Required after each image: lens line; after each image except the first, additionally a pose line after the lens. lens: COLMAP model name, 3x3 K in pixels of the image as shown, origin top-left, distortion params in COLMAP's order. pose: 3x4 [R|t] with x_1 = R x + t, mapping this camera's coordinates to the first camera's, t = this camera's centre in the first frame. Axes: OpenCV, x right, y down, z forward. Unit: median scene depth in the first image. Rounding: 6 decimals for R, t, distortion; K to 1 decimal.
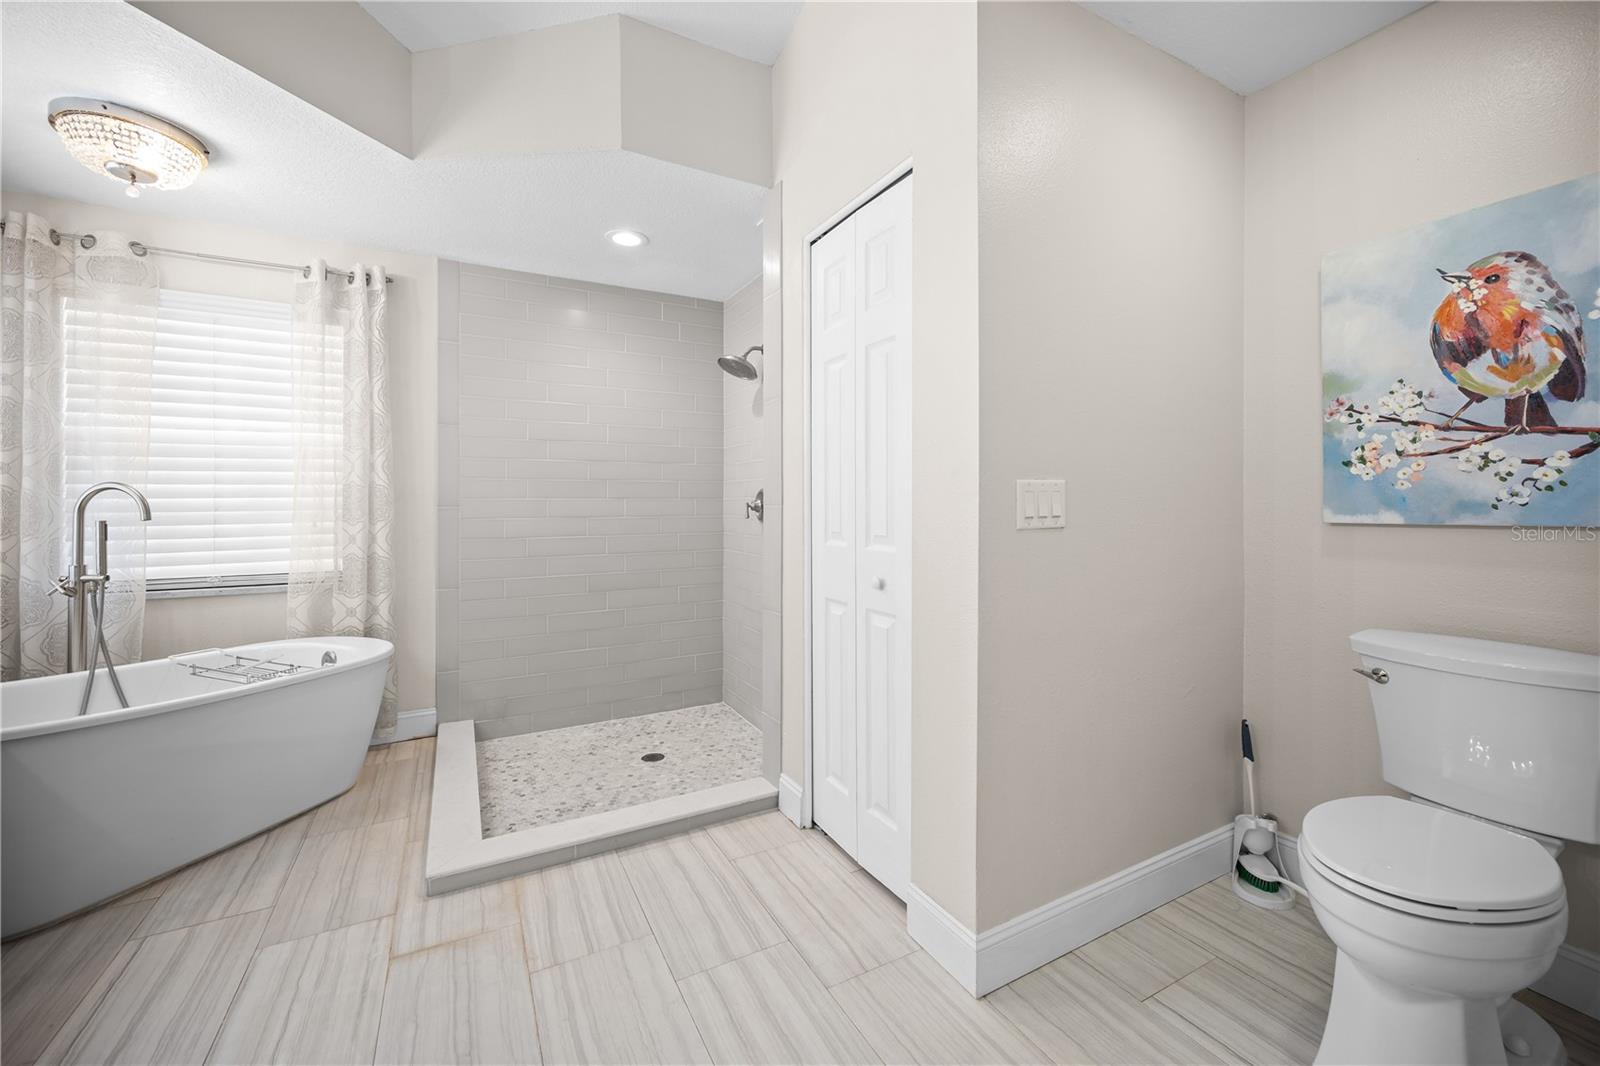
lens RADIAL K [[631.1, 0, 800.2], [0, 631.1, 528.7], [0, 0, 1]] dist [-0.001495, -0.000176]
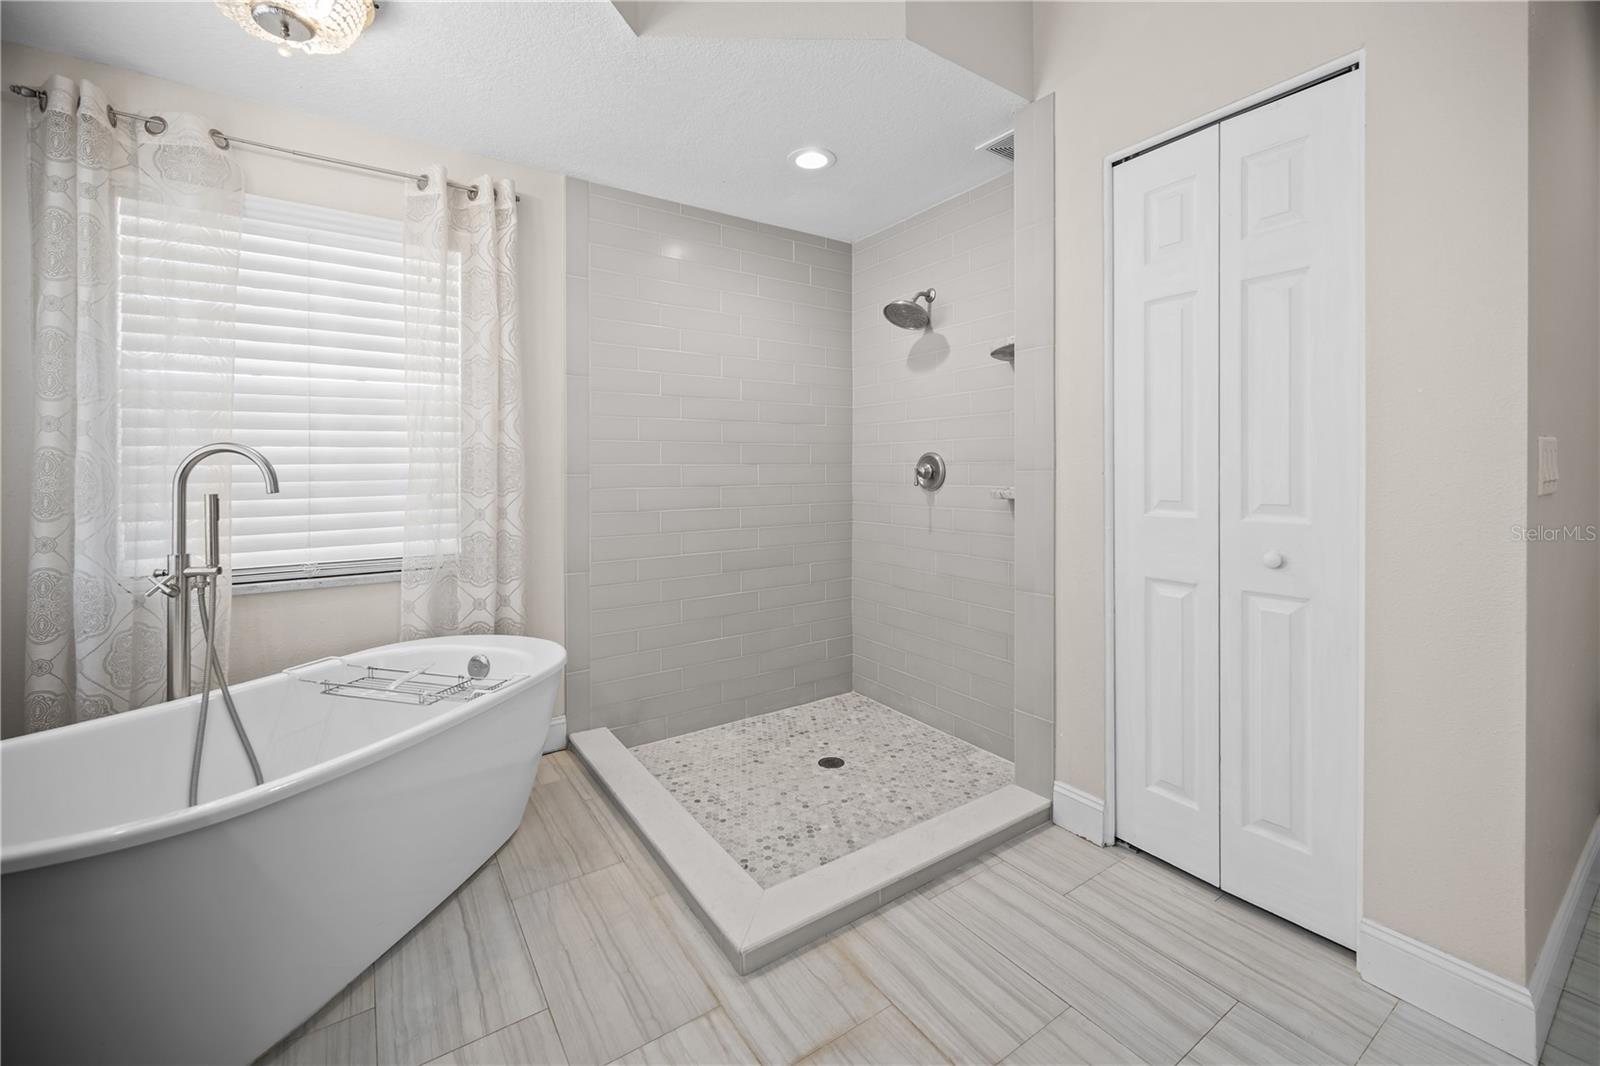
lens RADIAL K [[644.7, 0, 799.4], [0, 644.7, 497.1], [0, 0, 1]] dist [-0.000463, -0.000176]
pose [[0.994976, -0.008313, 0.099772, -0.422041], [0.008204, 0.999965, 0.001500, -0.003931], [-0.099781, -0.000674, 0.995009, 0.145259]]
